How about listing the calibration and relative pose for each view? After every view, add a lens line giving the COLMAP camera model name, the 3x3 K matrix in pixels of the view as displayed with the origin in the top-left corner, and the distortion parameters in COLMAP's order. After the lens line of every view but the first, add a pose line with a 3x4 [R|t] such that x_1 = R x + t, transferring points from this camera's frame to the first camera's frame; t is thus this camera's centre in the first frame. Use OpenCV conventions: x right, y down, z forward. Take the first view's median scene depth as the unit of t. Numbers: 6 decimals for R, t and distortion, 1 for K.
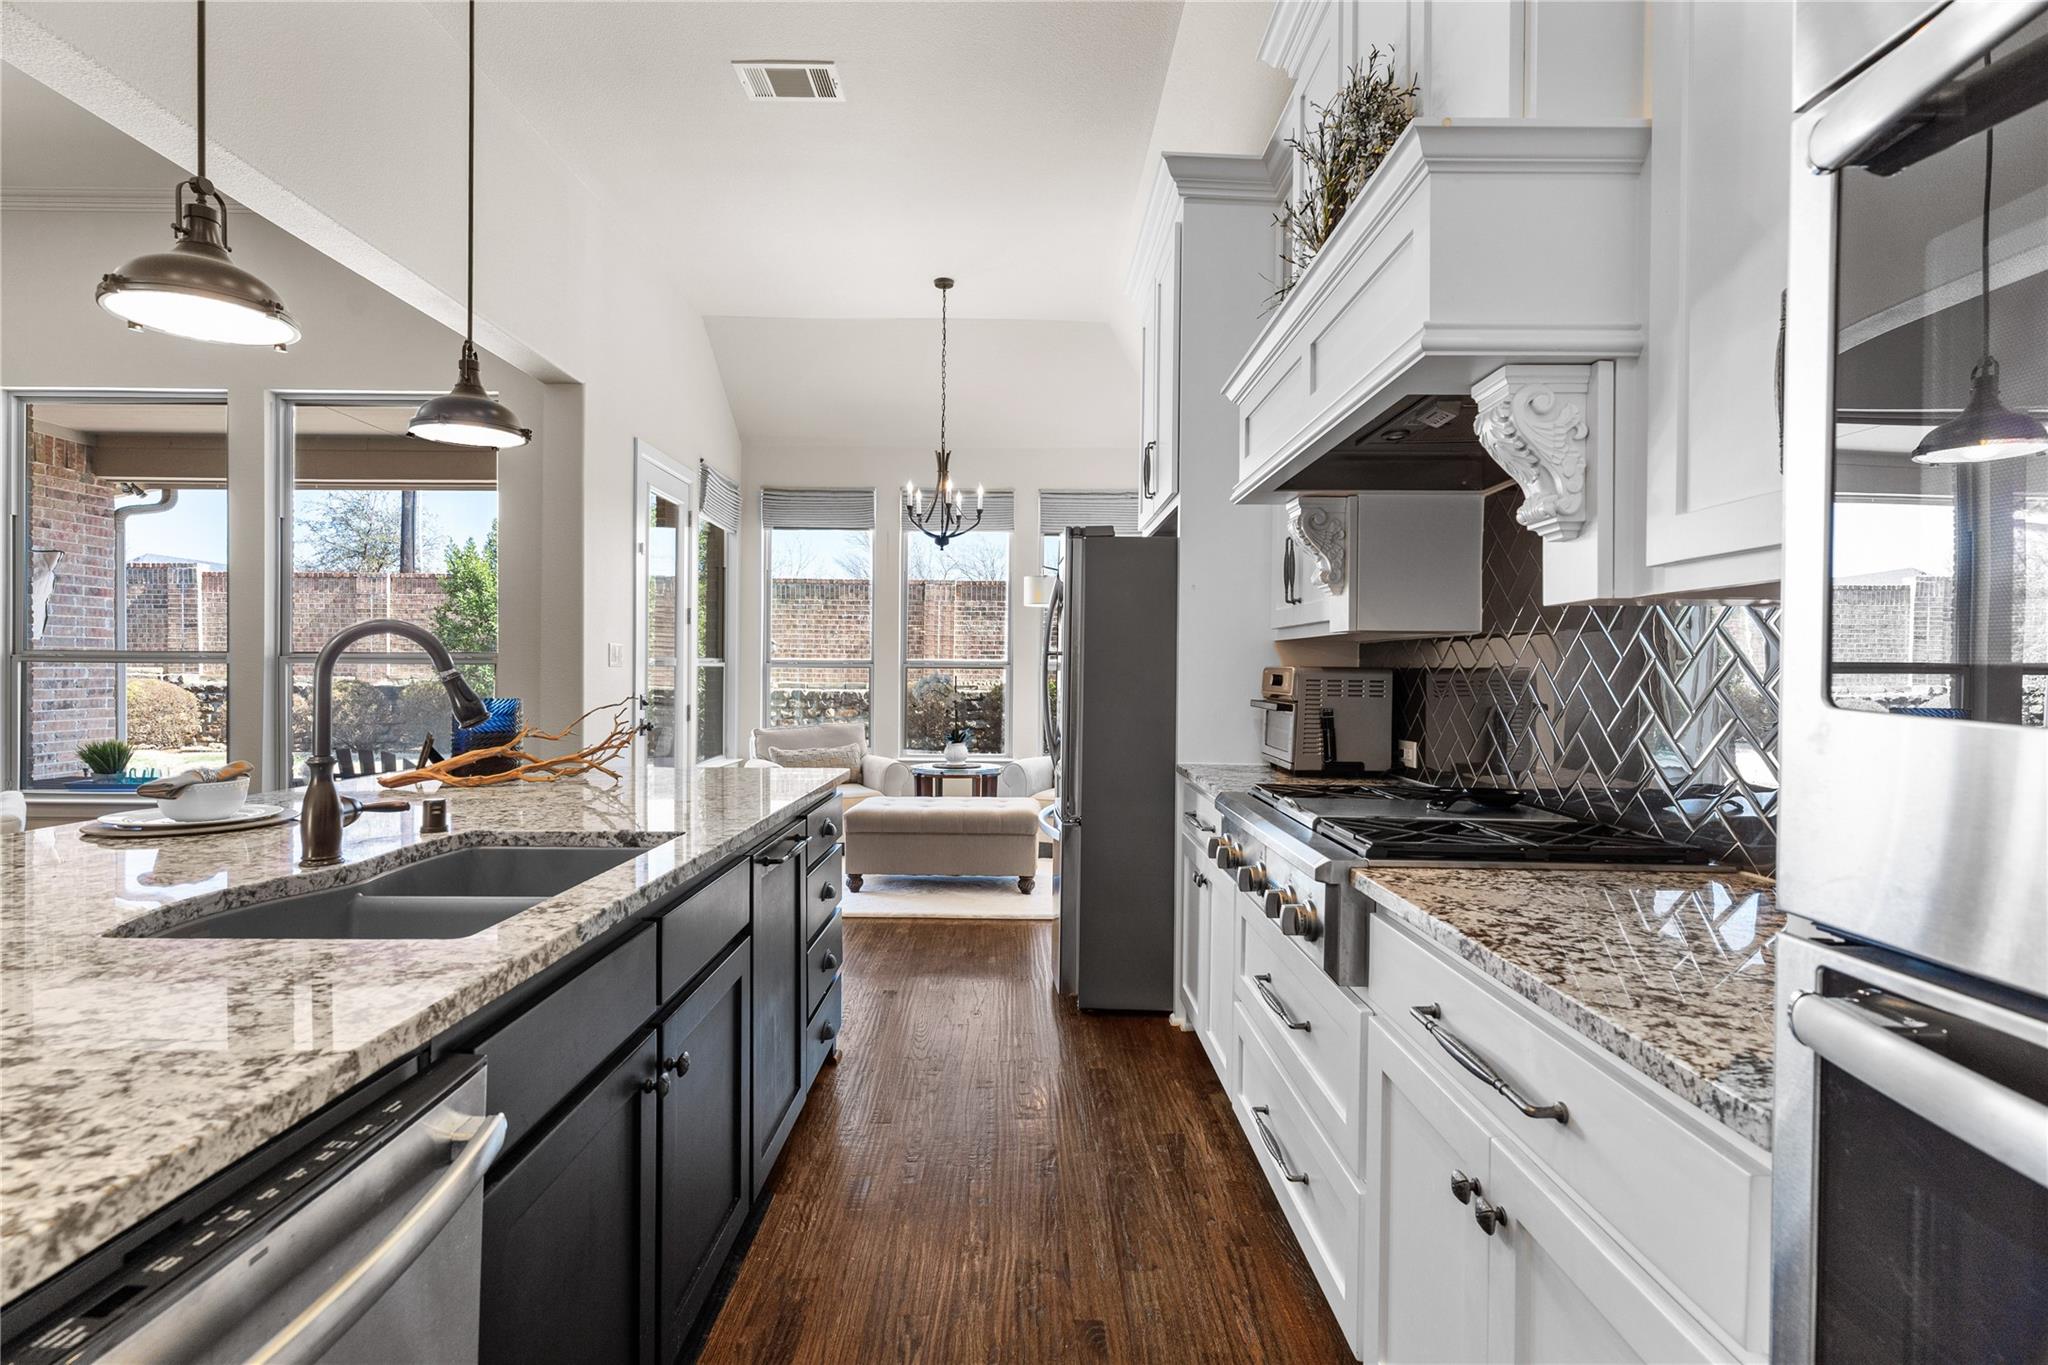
lens RADIAL K [[975.8, 0, 1022.3], [0, 975.8, 680.4], [0, 0, 1]] dist [0.002031, -0.001922]
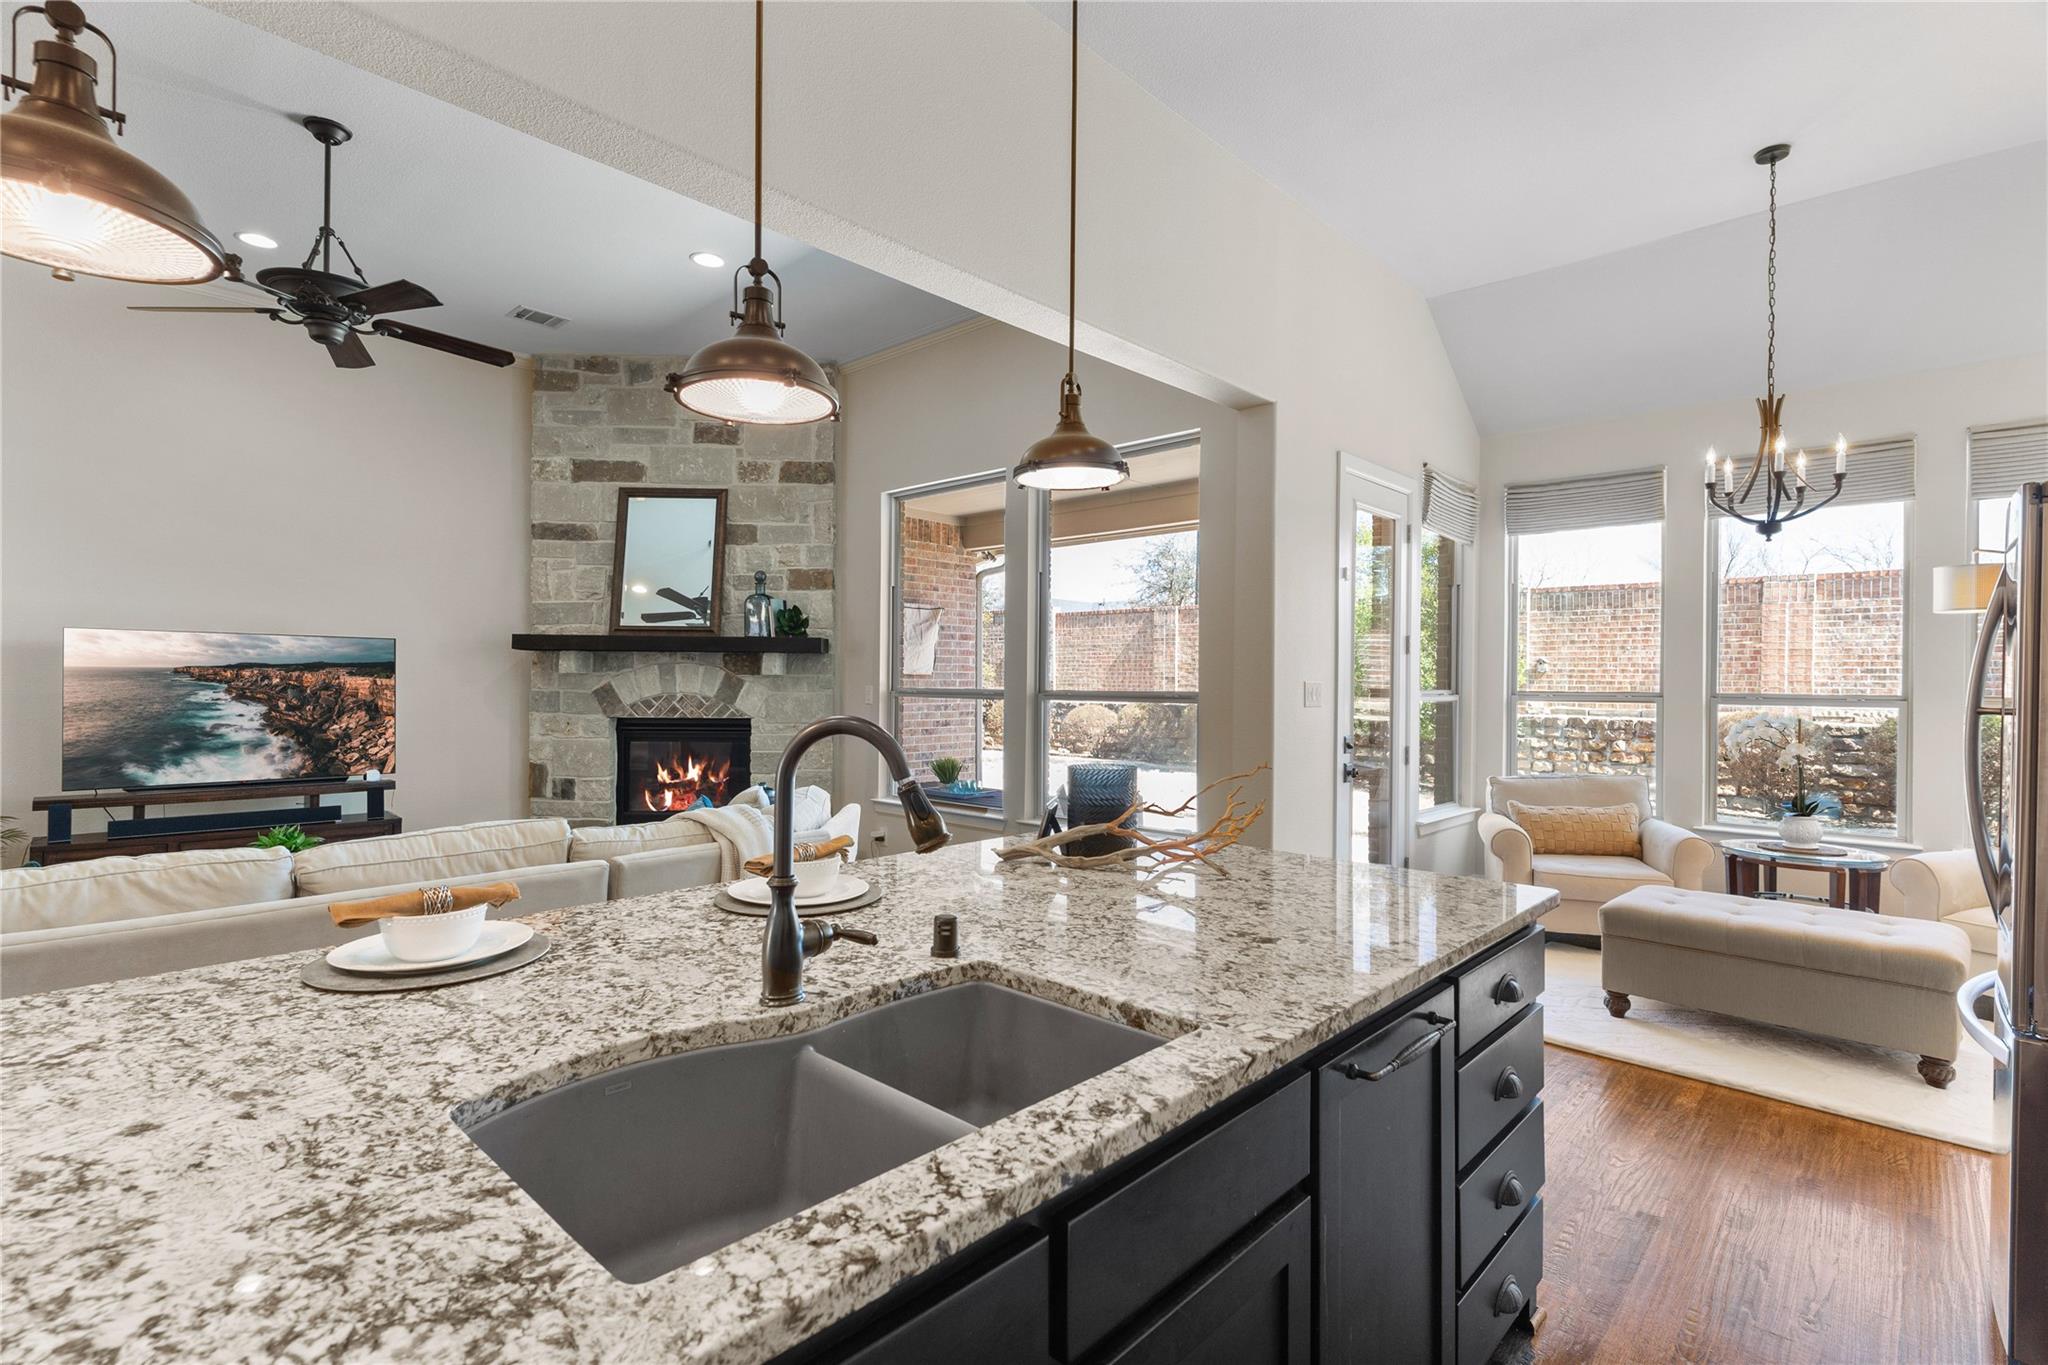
lens RADIAL K [[975.8, 0, 1019.7], [0, 975.8, 682.5], [0, 0, 1]] dist [0.002031, -0.001922]
pose [[0.725423, -0.002212, -0.688300, 0.008133], [-0.006348, 0.999931, -0.009903, -0.023205], [0.688274, 0.011554, 0.725359, 0.138141]]
